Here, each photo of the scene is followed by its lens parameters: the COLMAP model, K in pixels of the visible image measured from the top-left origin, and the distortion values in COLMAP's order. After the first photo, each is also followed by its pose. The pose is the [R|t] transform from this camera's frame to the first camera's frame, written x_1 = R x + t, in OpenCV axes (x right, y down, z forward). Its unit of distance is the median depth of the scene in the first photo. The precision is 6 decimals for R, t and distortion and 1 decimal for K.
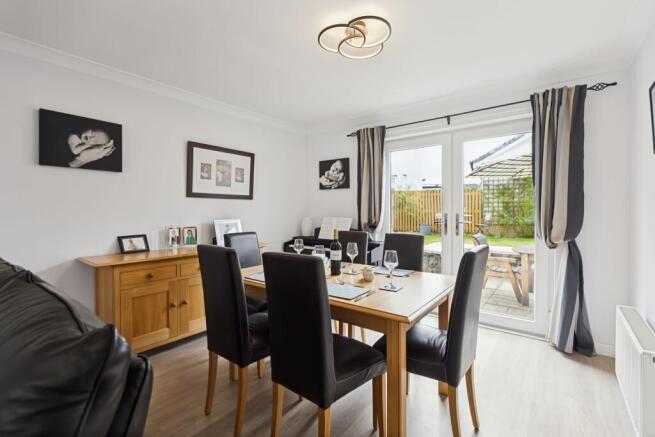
lens RADIAL K [[297.3, 0, 328.1], [0, 297.3, 219.3], [0, 0, 1]] dist [0.002898, 0.000038]
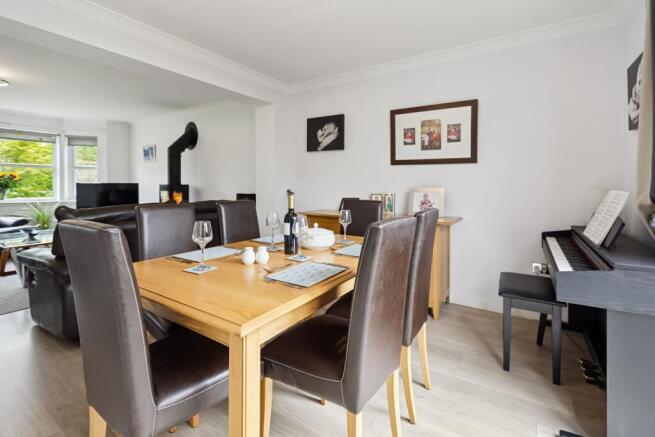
lens RADIAL K [[297.3, 0, 326.7], [0, 297.3, 215.6], [0, 0, 1]] dist [0.002898, 0.000038]
pose [[0.066930, 0.111787, -0.991476, 0.528239], [-0.038688, 0.993247, 0.109375, -0.001768], [0.997007, 0.031038, 0.070803, 0.640026]]
